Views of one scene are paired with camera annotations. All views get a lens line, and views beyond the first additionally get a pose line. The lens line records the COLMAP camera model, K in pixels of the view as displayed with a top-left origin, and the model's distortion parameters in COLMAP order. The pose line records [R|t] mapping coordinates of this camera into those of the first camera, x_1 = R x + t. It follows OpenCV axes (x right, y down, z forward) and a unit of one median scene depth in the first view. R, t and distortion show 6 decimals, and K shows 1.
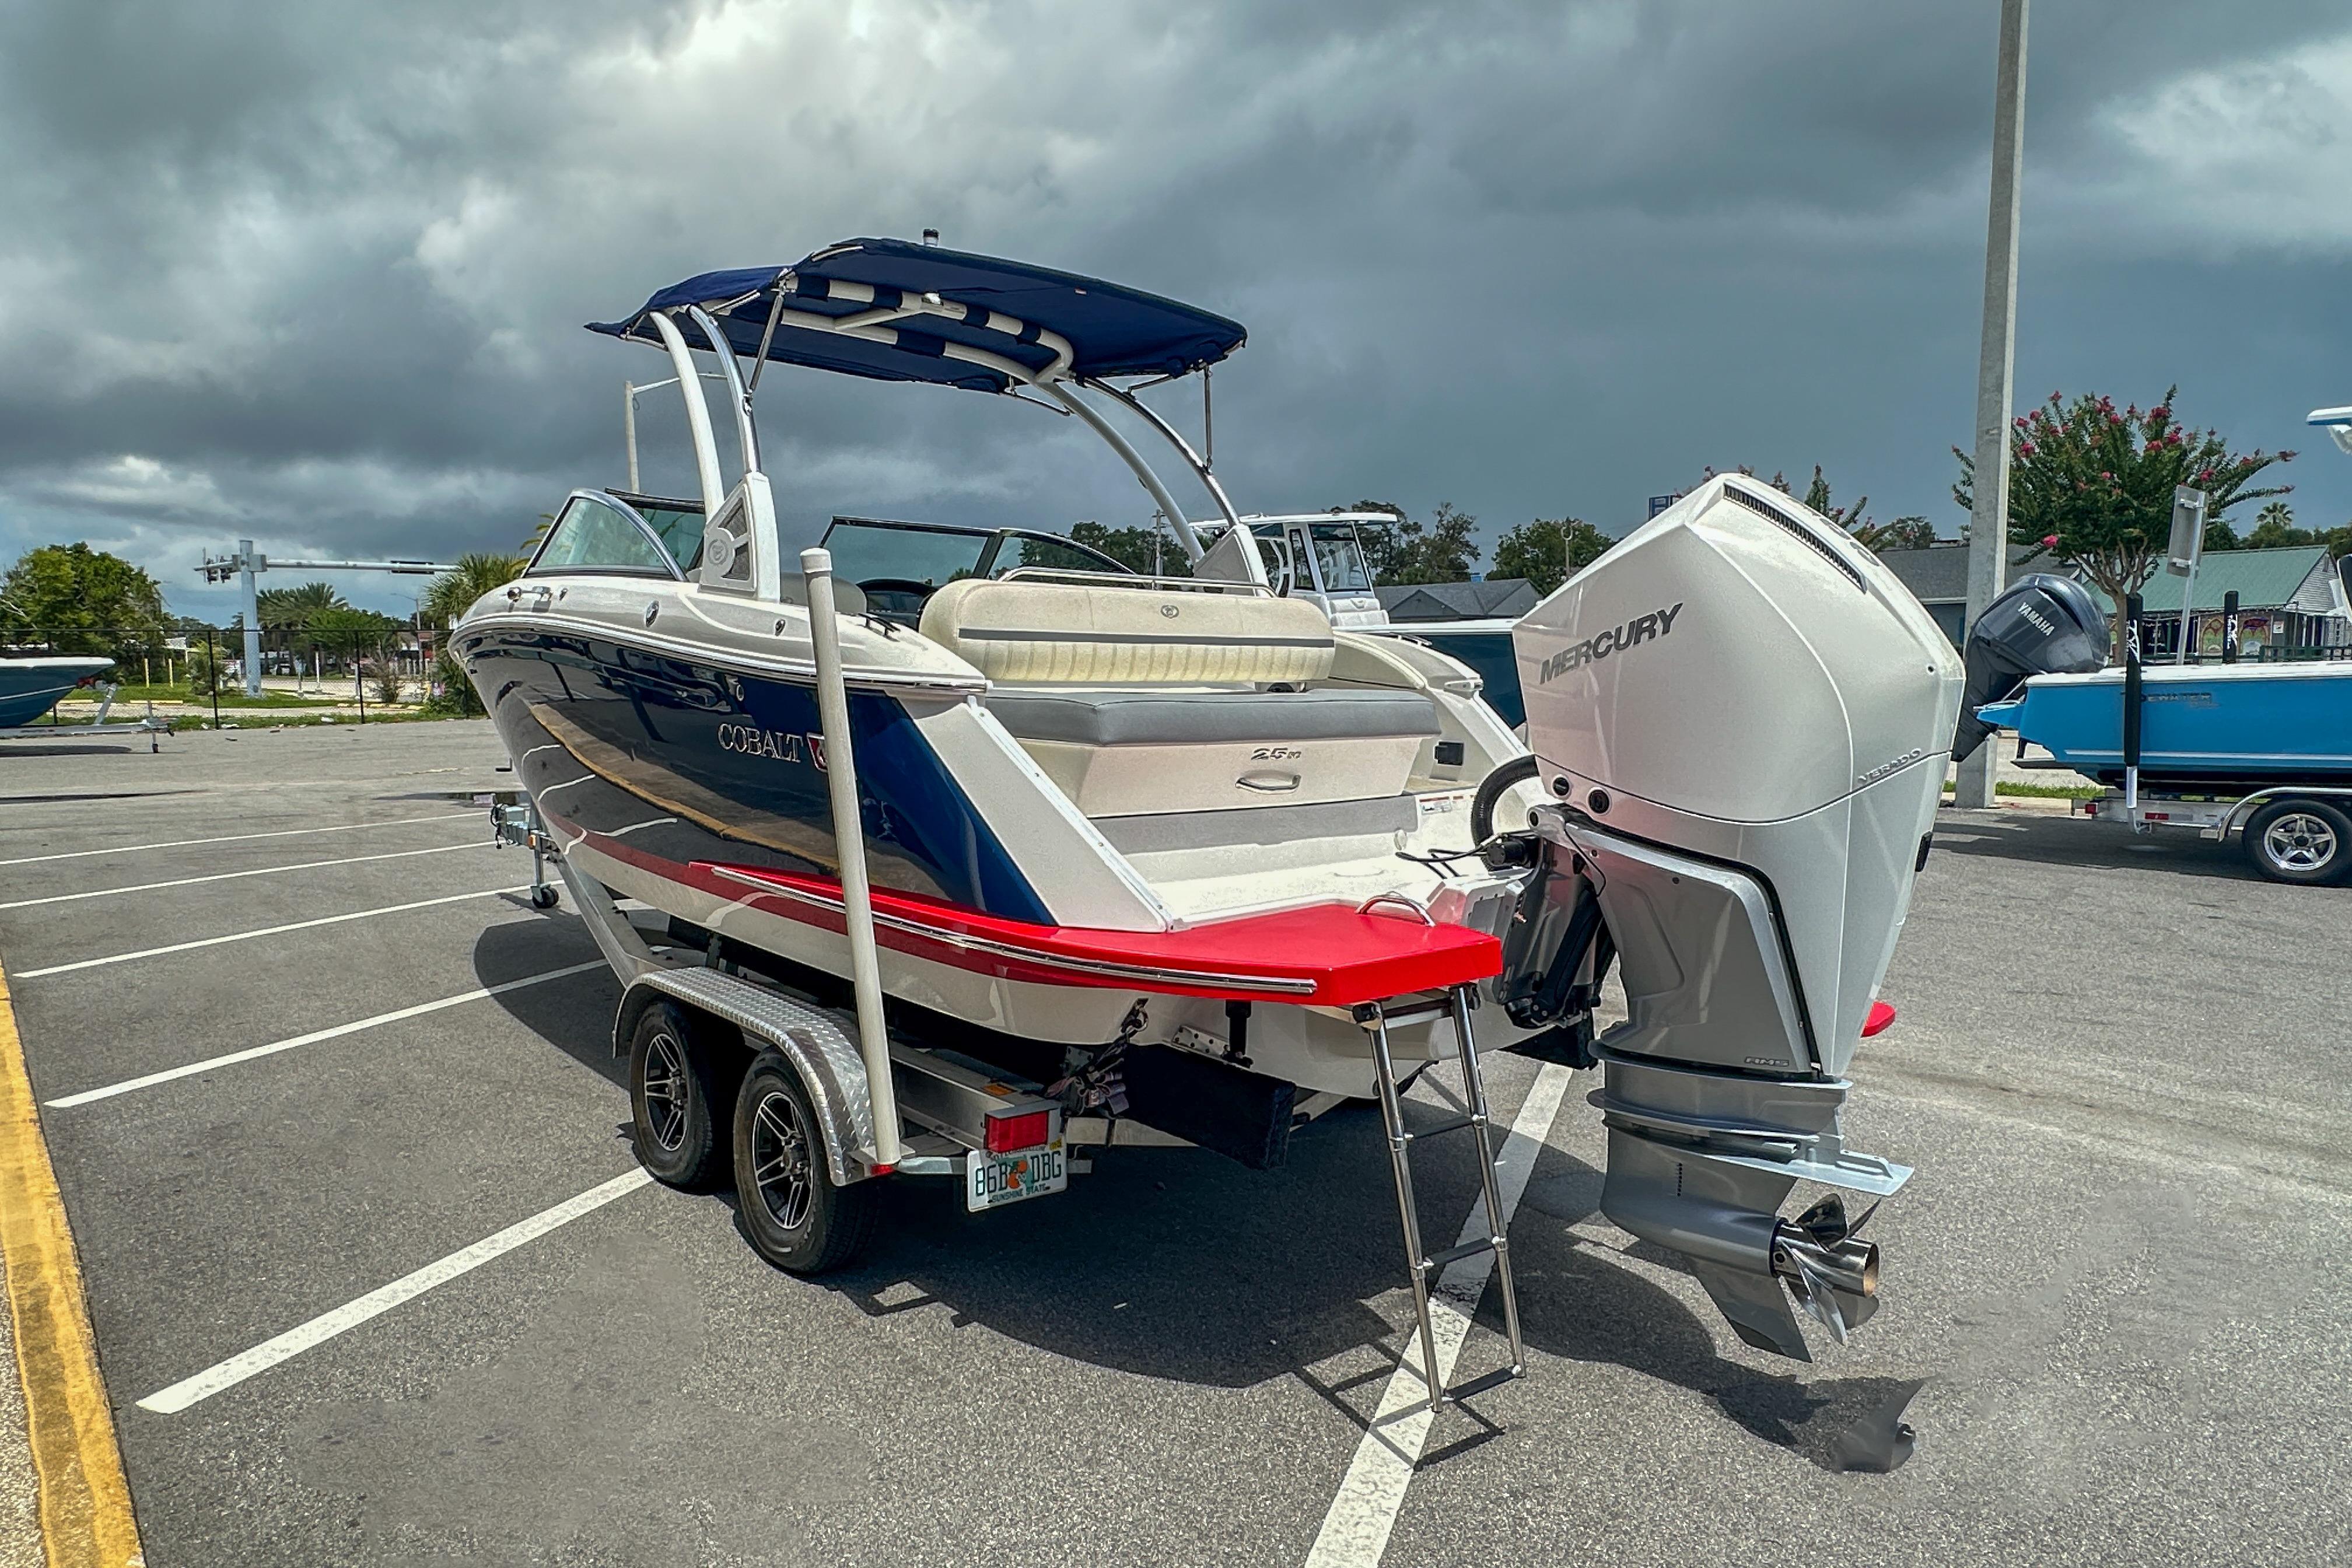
lens RADIAL K [[1391.1, 0, 1197.9], [0, 1391.1, 773.6], [0, 0, 1]] dist [-0.002720, 0.018130]
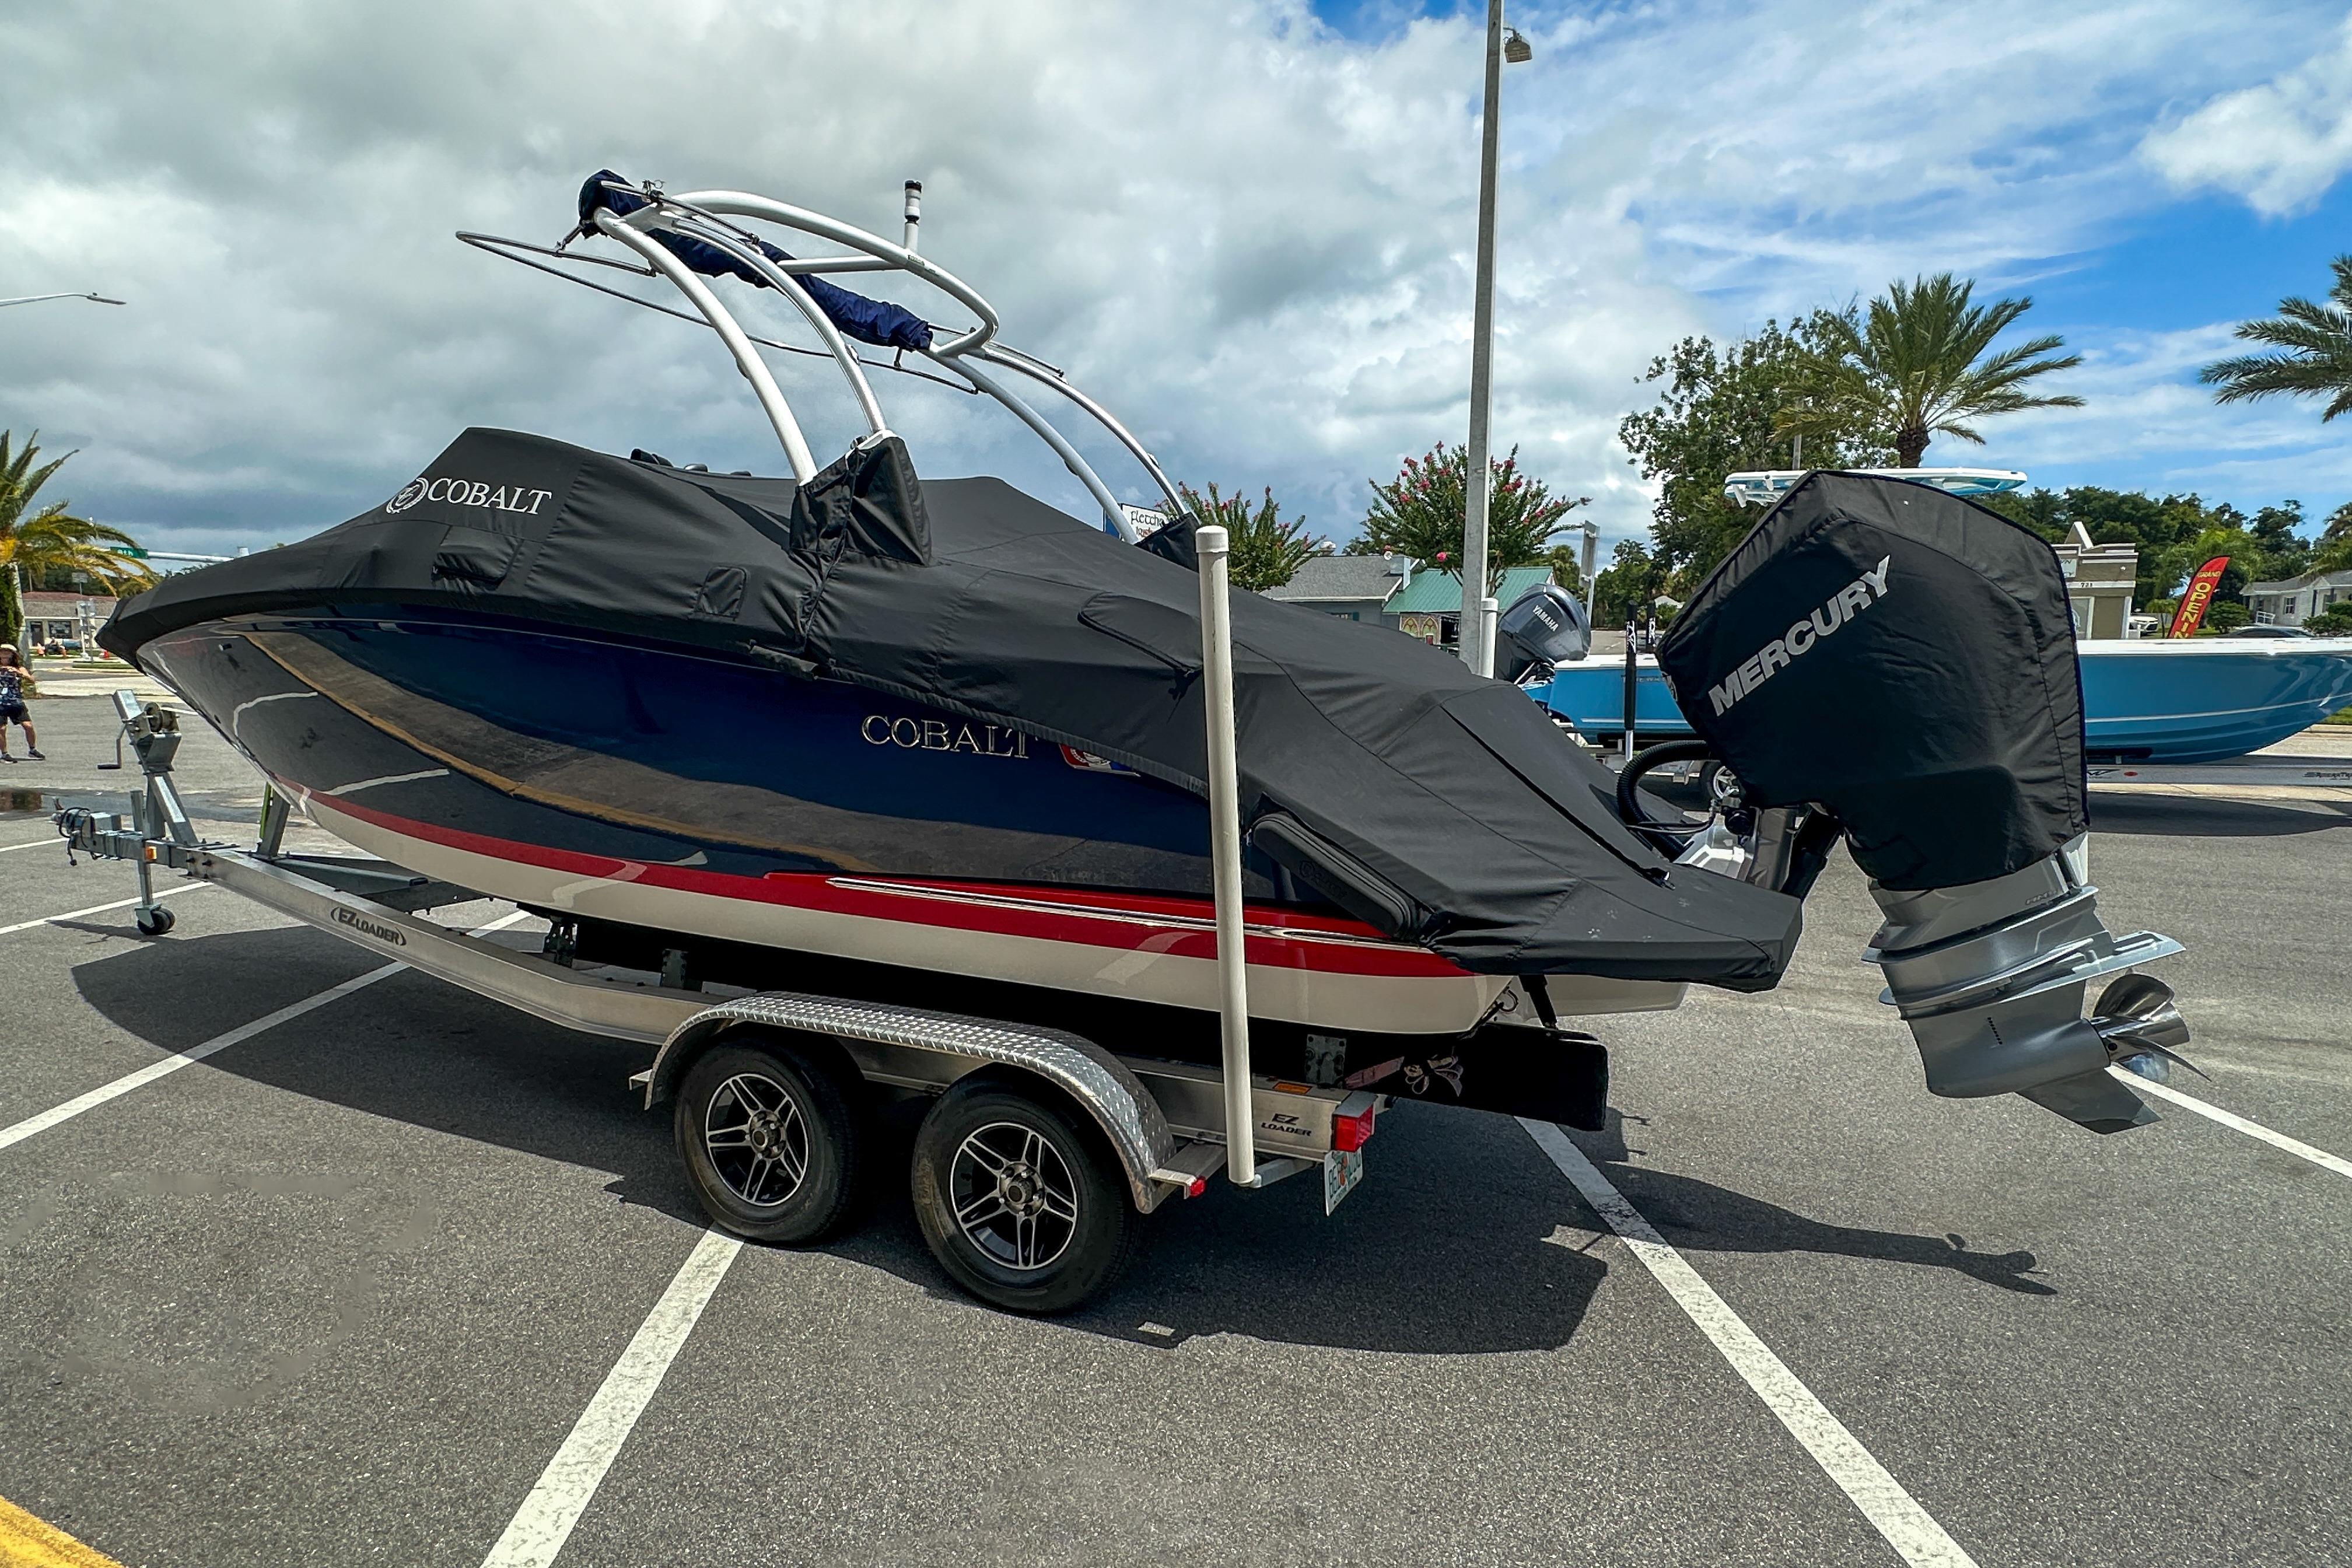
lens RADIAL K [[1239.5, 0, 1183.3], [0, 1239.5, 762.0], [0, 0, 1]] dist [0.004190, 0.000782]
pose [[0.916348, -0.026973, 0.399473, -0.206163], [0.020624, 0.999584, 0.020184, -0.007860], [-0.399851, -0.010257, 0.916523, 0.086676]]
